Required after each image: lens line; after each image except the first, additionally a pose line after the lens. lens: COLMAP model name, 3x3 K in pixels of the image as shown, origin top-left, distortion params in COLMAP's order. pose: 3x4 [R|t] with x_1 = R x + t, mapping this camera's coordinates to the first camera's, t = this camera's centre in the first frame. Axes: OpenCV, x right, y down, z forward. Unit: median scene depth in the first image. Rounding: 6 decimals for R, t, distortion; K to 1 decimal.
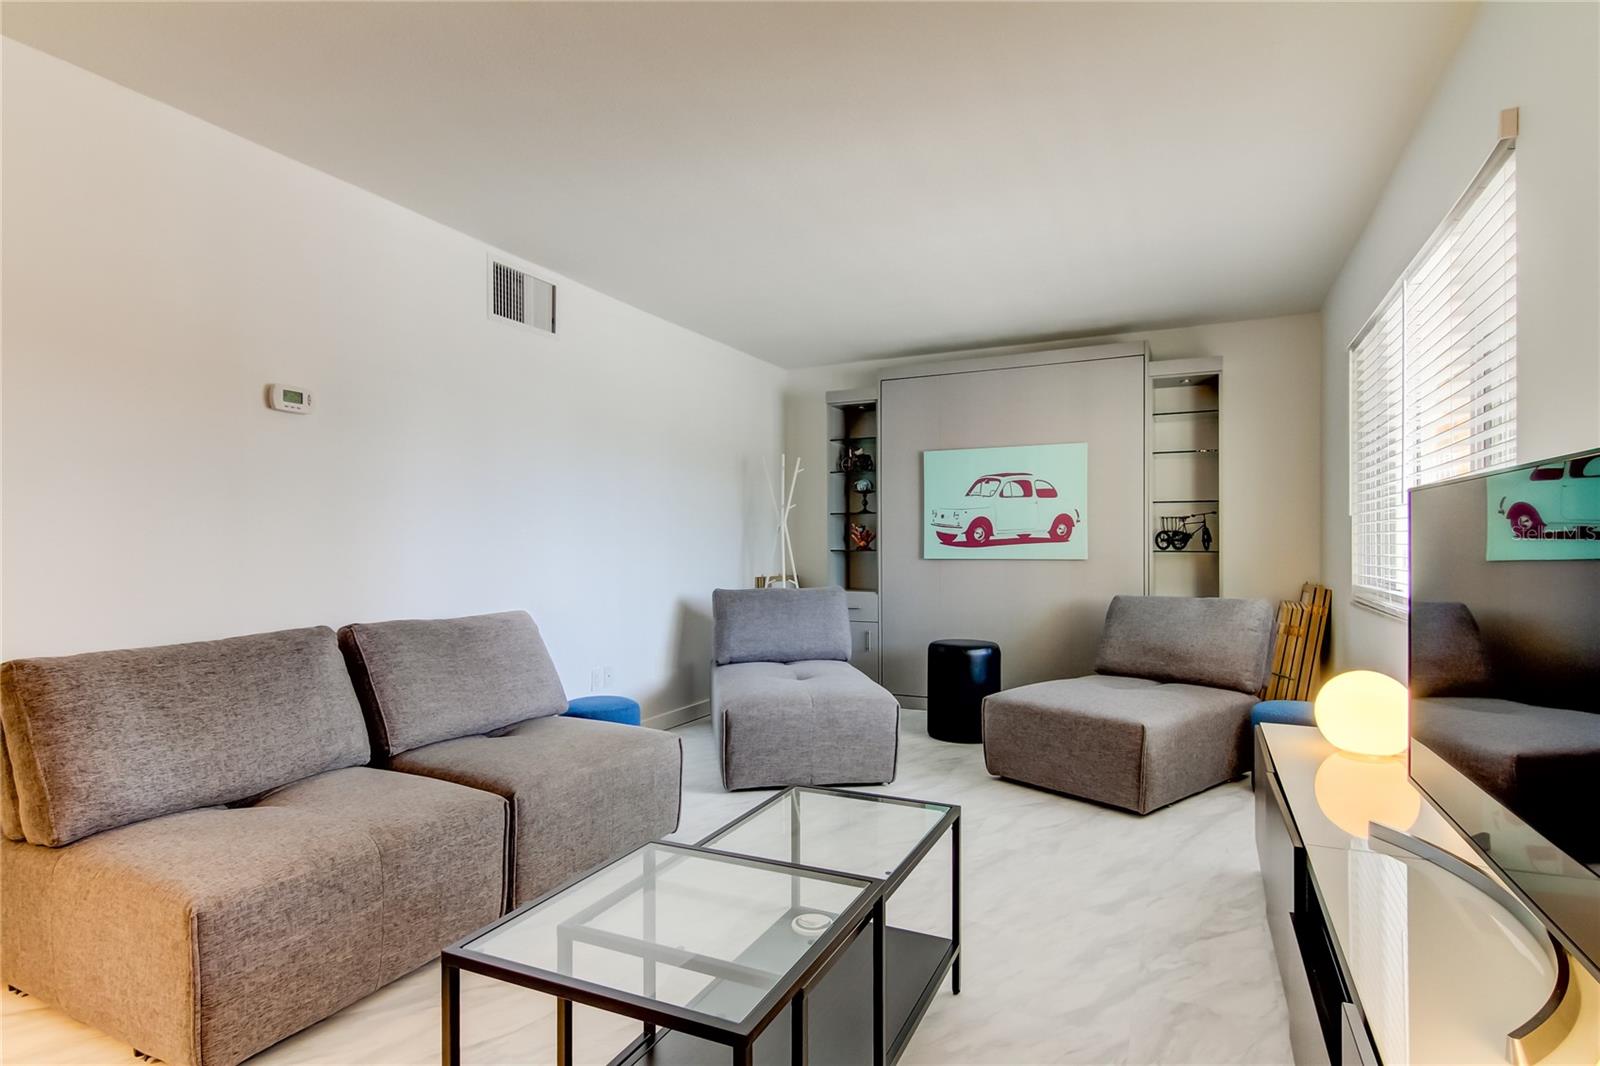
lens RADIAL K [[800.9, 0, 800.7], [0, 800.9, 540.8], [0, 0, 1]] dist [-0.002896, -0.008310]
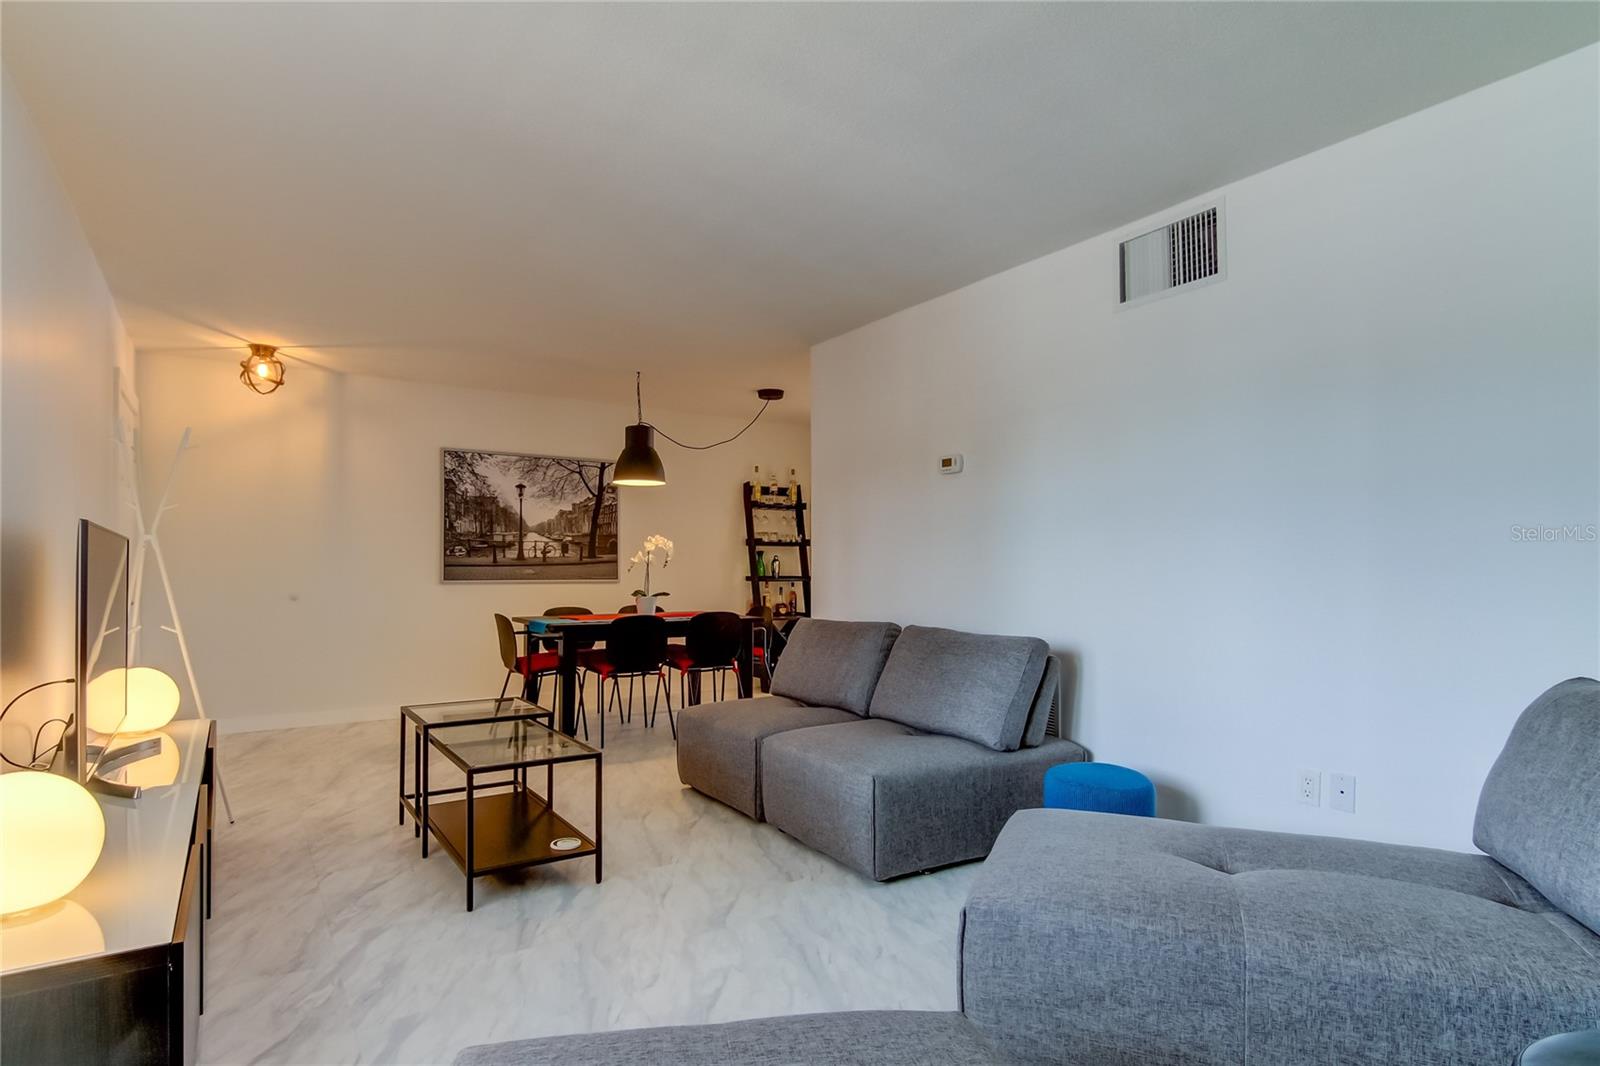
lens RADIAL K [[851.7, 0, 797.7], [0, 851.7, 560.6], [0, 0, 1]] dist [-0.035452, -0.000134]
pose [[-0.504337, -0.005292, -0.863491, 0.461785], [0.007699, 0.999914, -0.010624, 0.004483], [0.863472, -0.012006, -0.504253, 0.896216]]
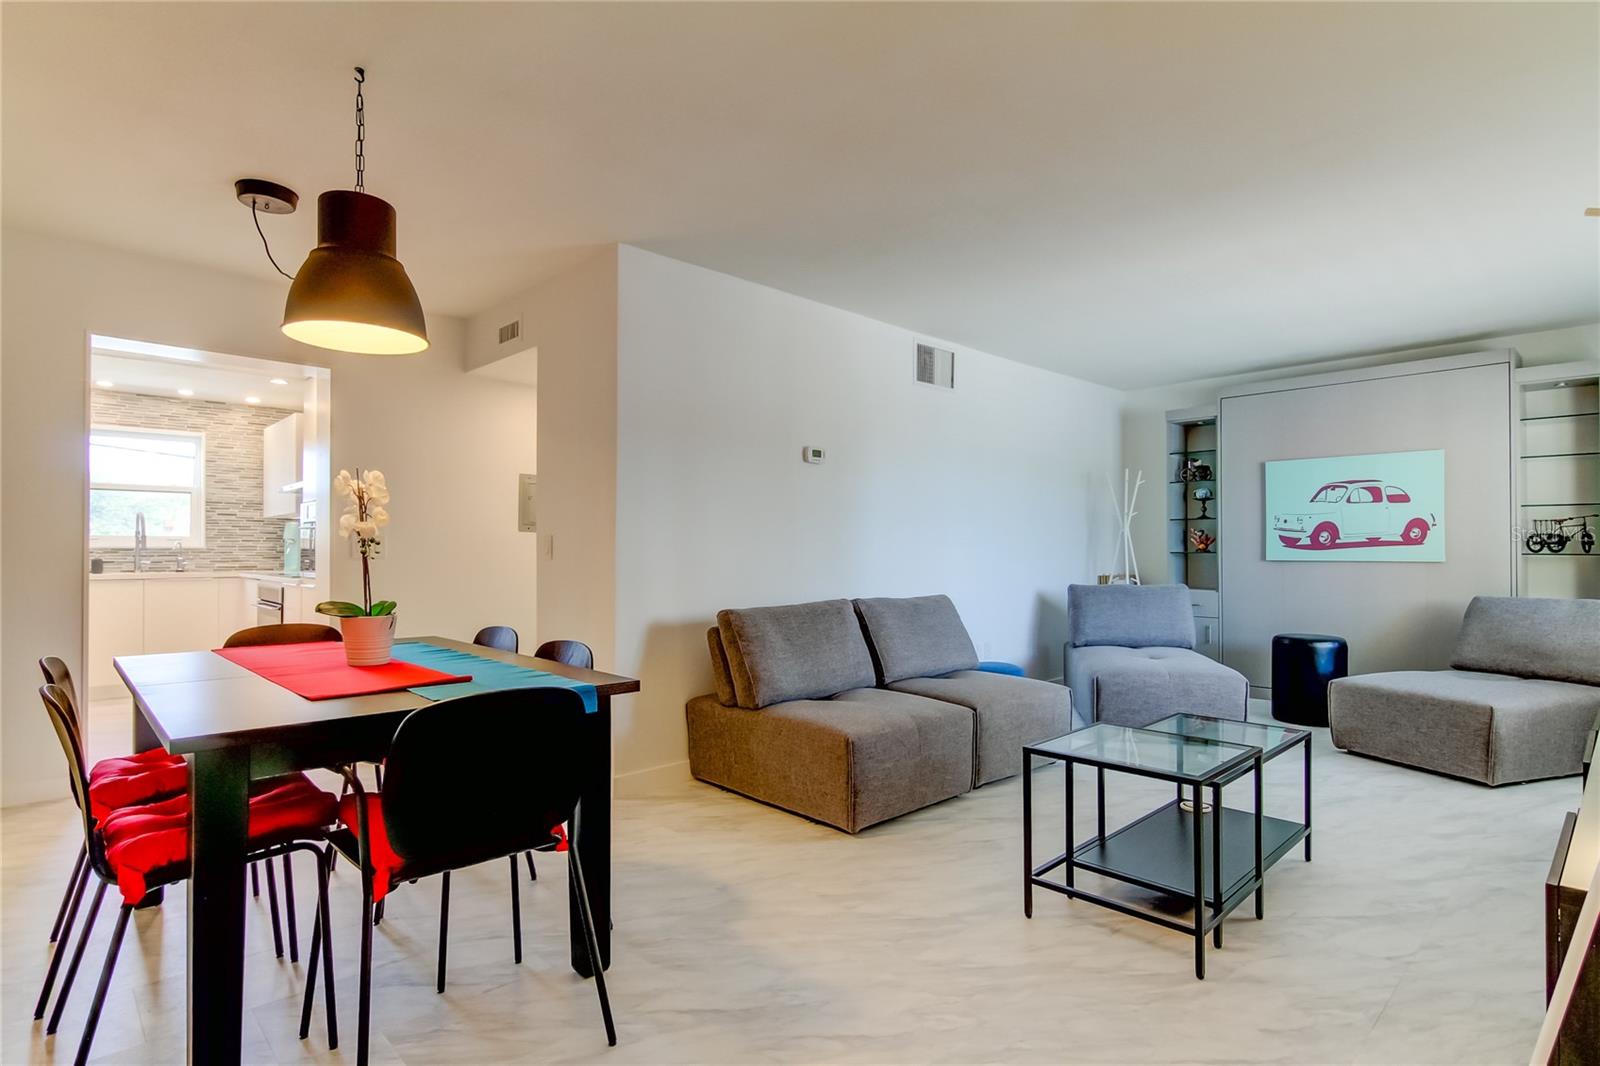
lens RADIAL K [[800.9, 0, 800.7], [0, 800.9, 540.8], [0, 0, 1]] dist [-0.002896, -0.008310]
pose [[0.935904, -0.002358, -0.352247, -0.062424], [0.001505, 0.999995, -0.002697, -0.002422], [0.352251, 0.001994, 0.935903, -0.271616]]
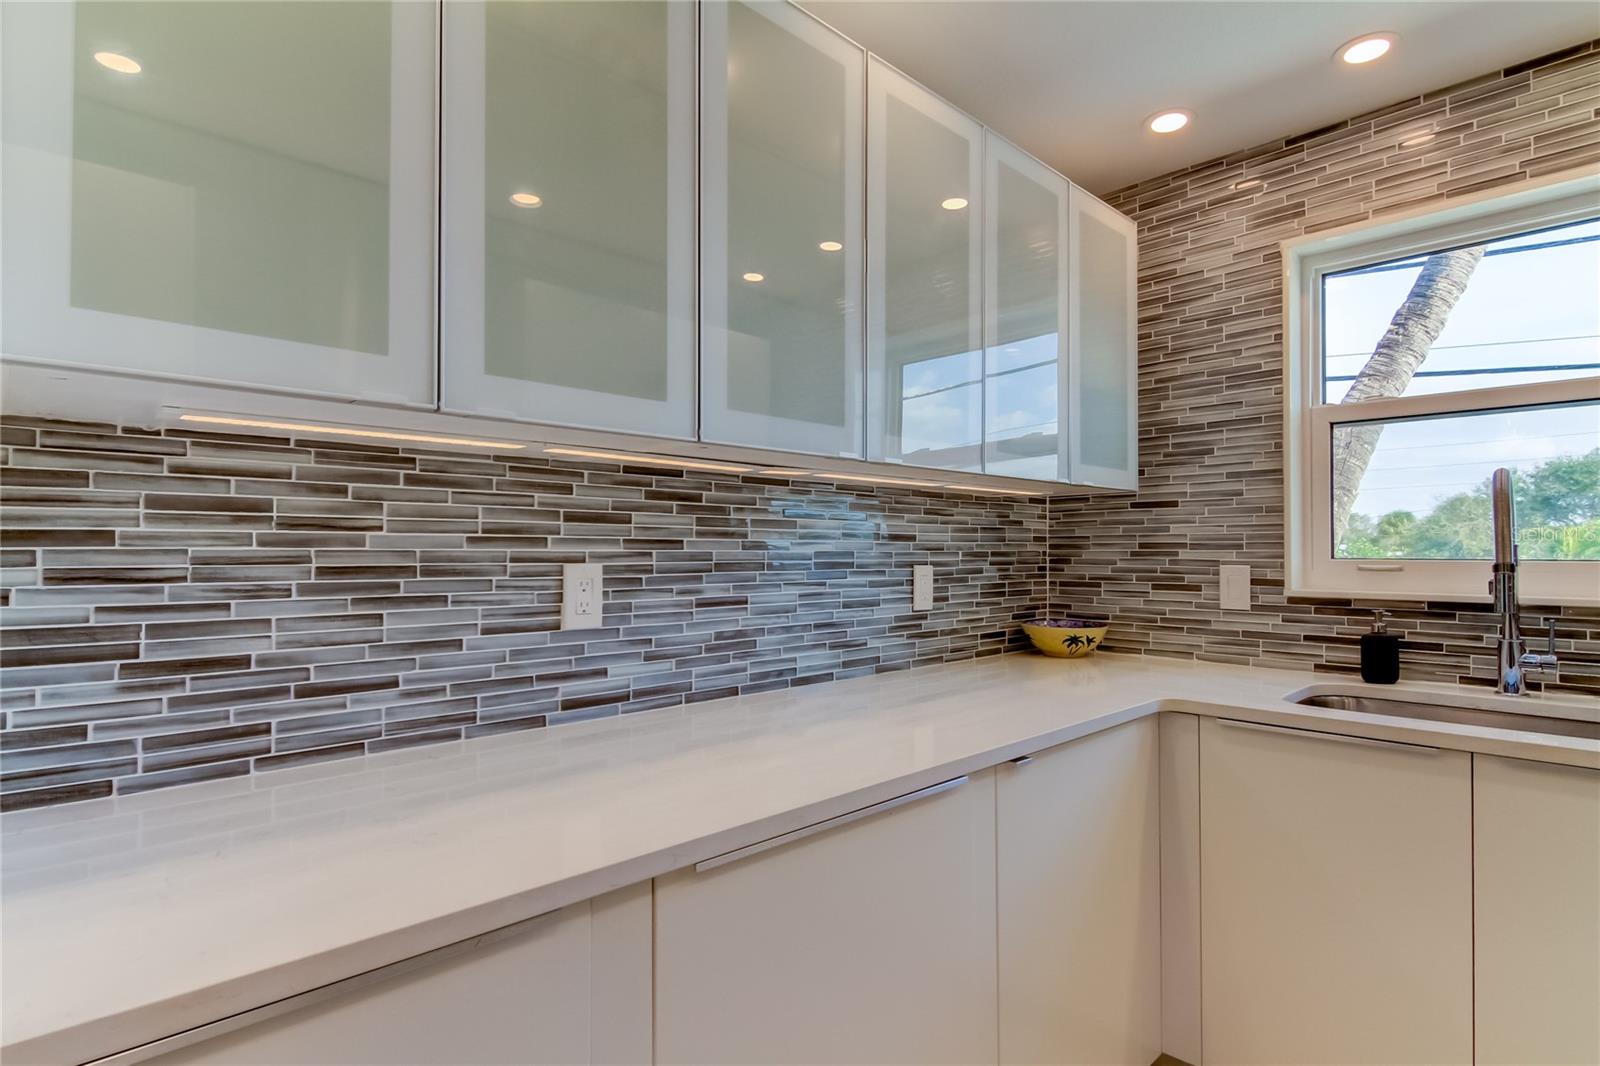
lens RADIAL K [[810.2, 0, 799.7], [0, 810.2, 544.4], [0, 0, 1]] dist [-0.002184, -0.002349]
pose [[-0.347011, -0.006517, -0.937839, -1.135590], [0.004729, 0.999951, -0.008698, -0.022849], [0.937849, -0.007454, -0.346963, 0.426408]]
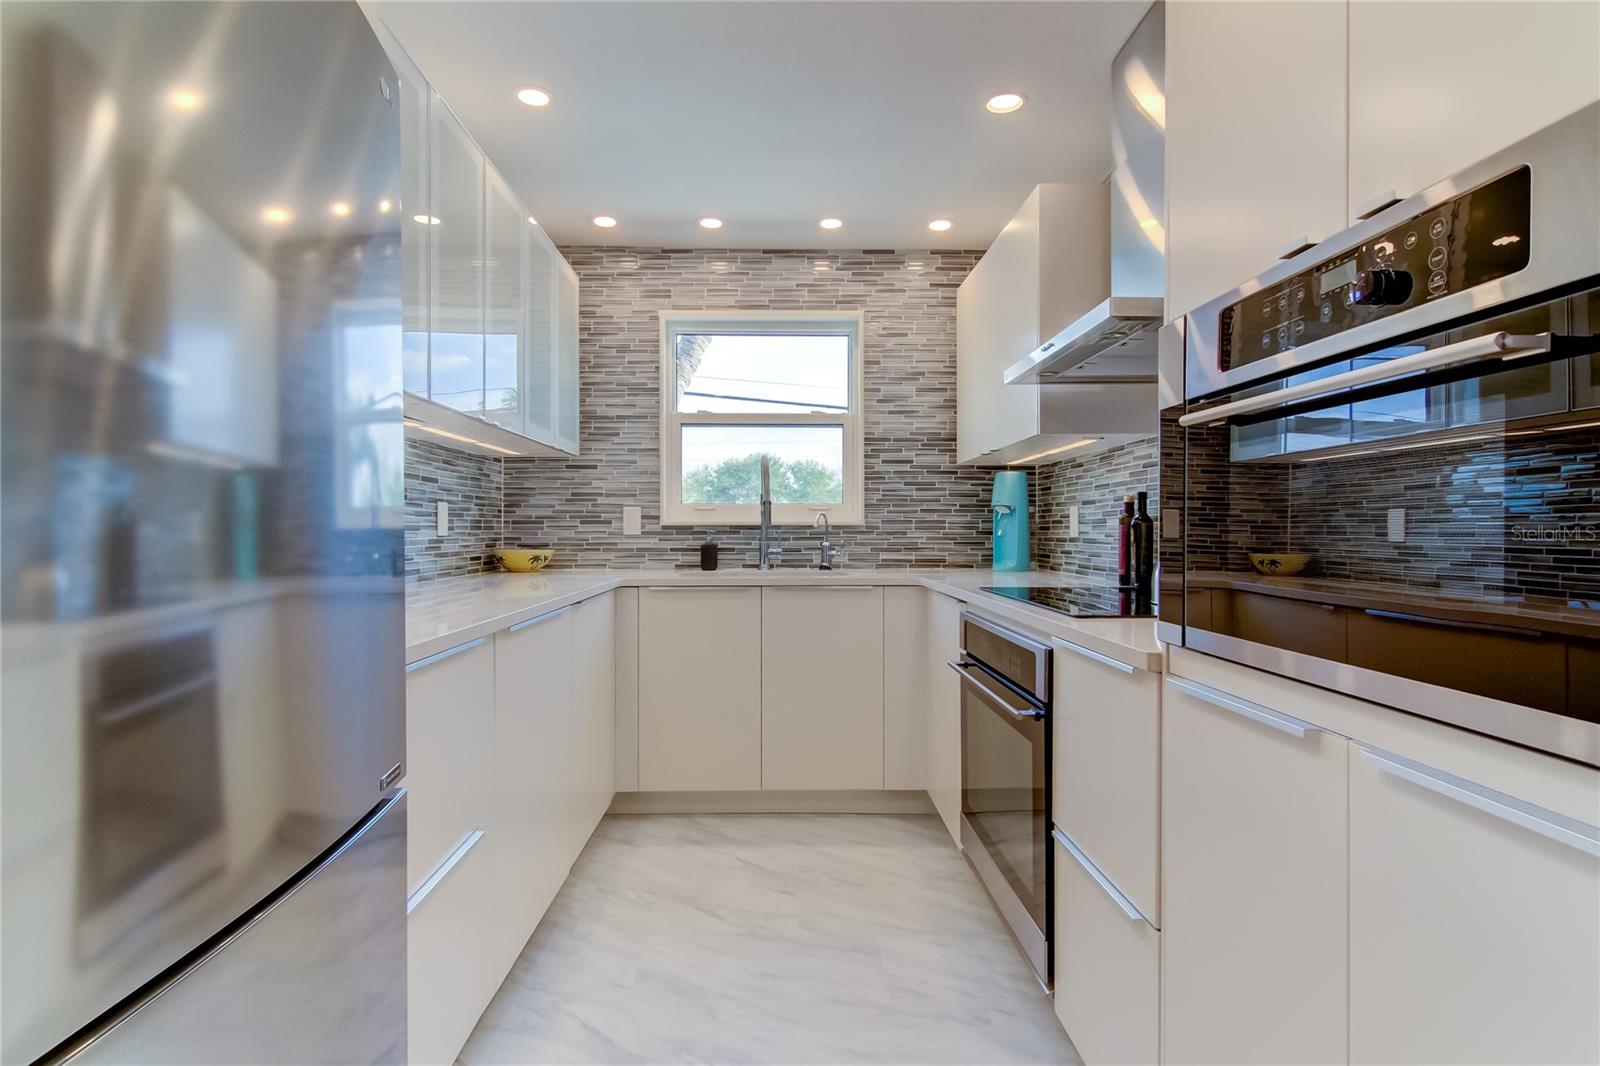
lens RADIAL K [[800.9, 0, 800.7], [0, 800.9, 540.8], [0, 0, 1]] dist [-0.002896, -0.008310]
pose [[0.467579, 0.016433, -0.883799, -0.925143], [0.004584, 0.999769, 0.021014, 0.004027], [0.883940, -0.013877, 0.467395, 0.284409]]
